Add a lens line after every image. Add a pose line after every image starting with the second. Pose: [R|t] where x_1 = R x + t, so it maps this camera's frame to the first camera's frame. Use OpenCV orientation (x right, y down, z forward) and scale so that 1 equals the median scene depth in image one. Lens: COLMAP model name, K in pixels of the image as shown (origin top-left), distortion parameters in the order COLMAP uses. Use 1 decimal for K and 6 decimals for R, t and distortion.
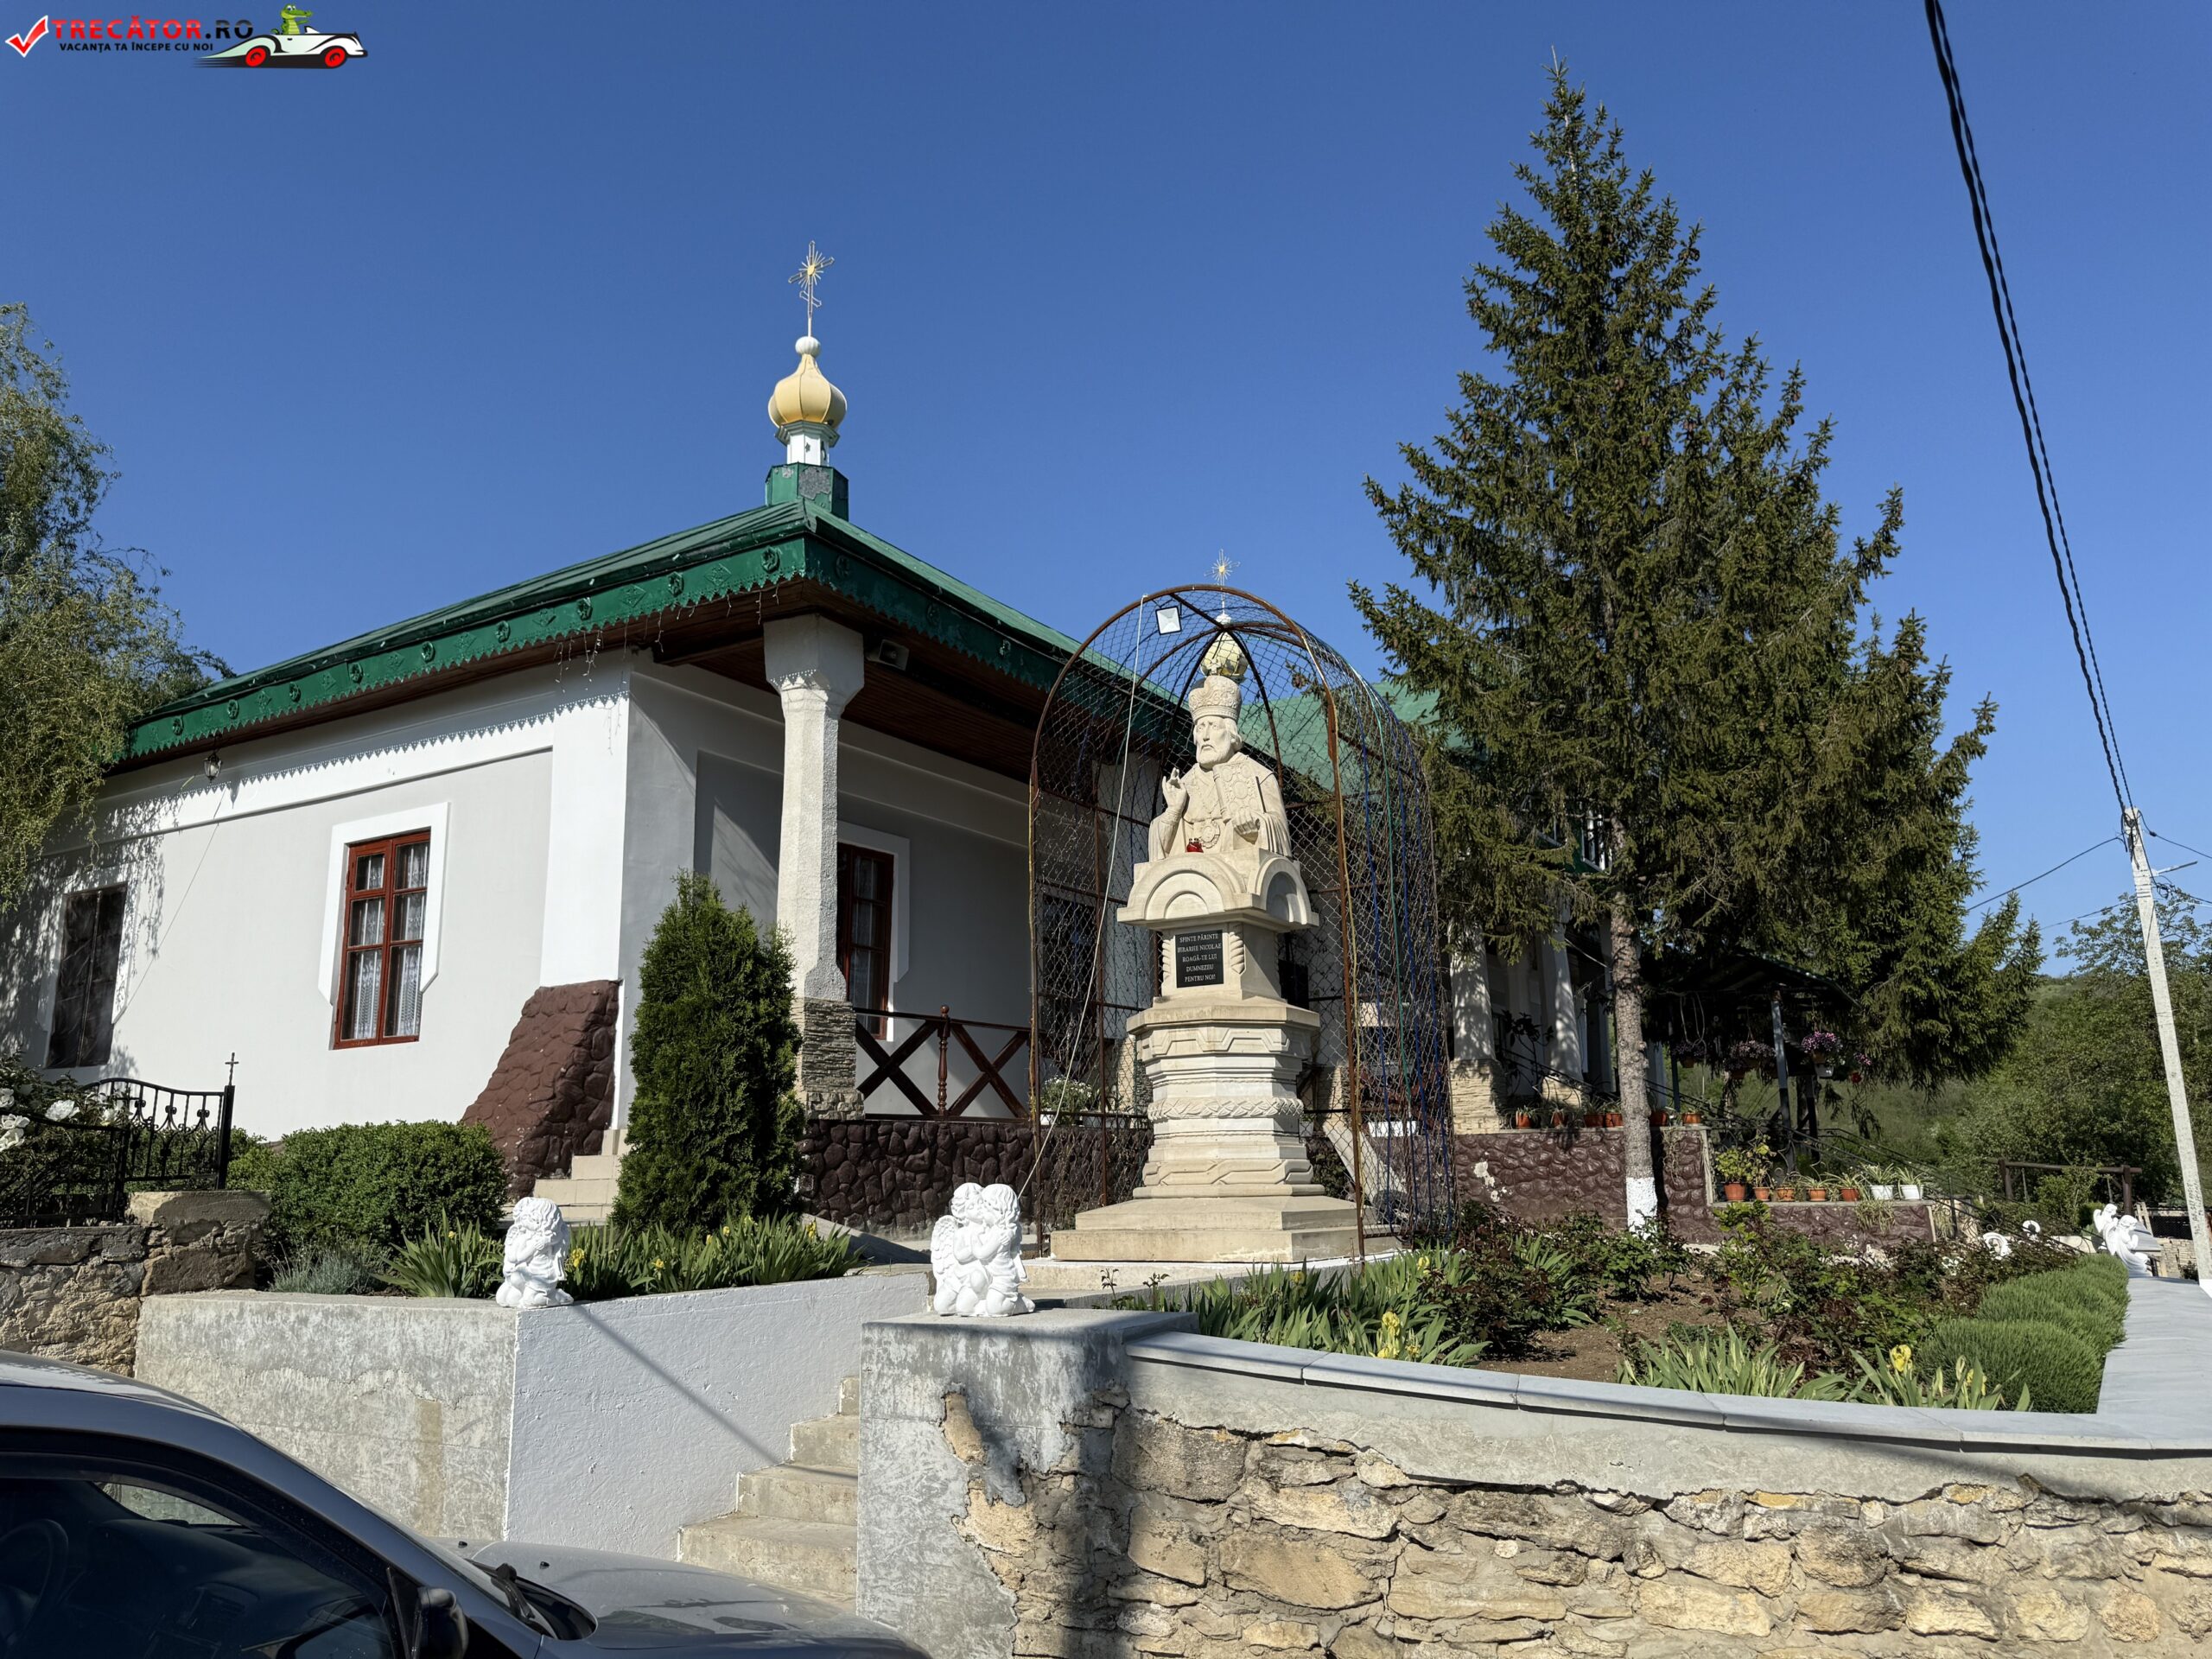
lens RADIAL K [[1558.2, 0, 1114.6], [0, 1558.2, 806.9], [0, 0, 1]] dist [0.075596, -0.104884]
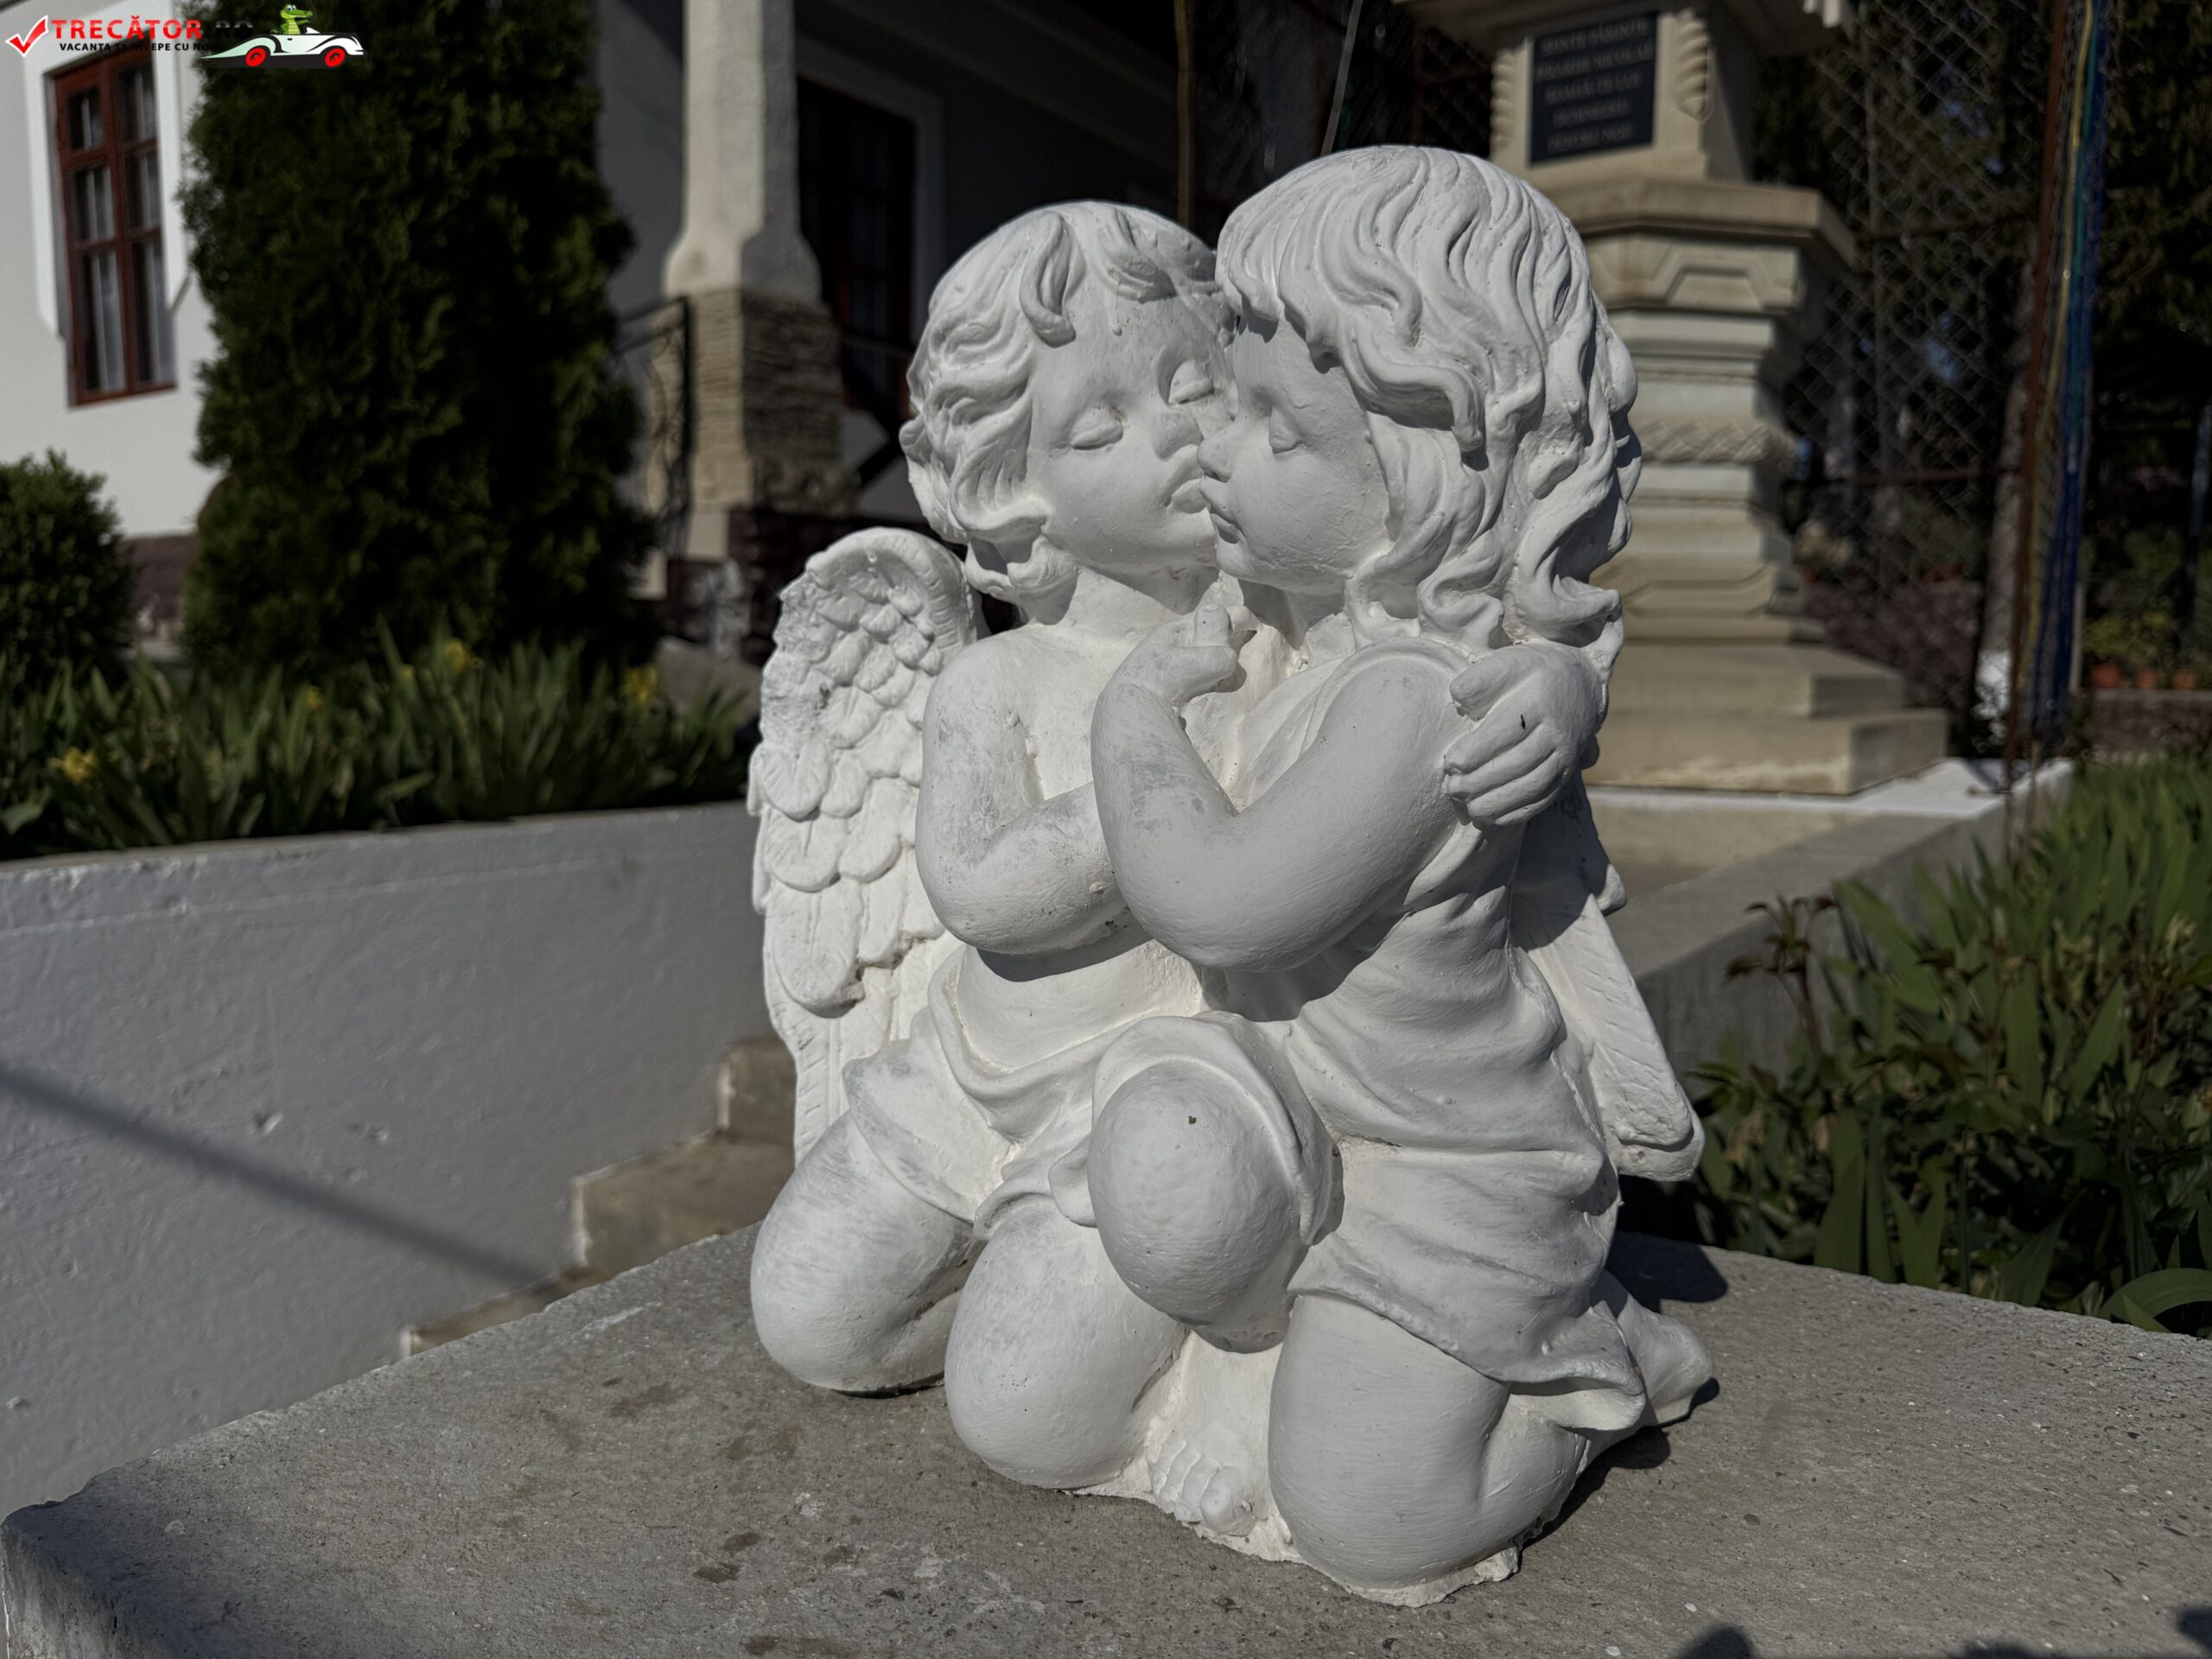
lens RADIAL K [[1558.2, 0, 1142.0], [0, 1558.2, 798.7], [0, 0, 1]] dist [0.075596, -0.104884]
pose [[0.999397, 0.027794, -0.020829, -0.050895], [-0.019837, 0.949028, 0.314566, 0.145013], [0.028511, -0.313963, 0.949007, 0.529201]]
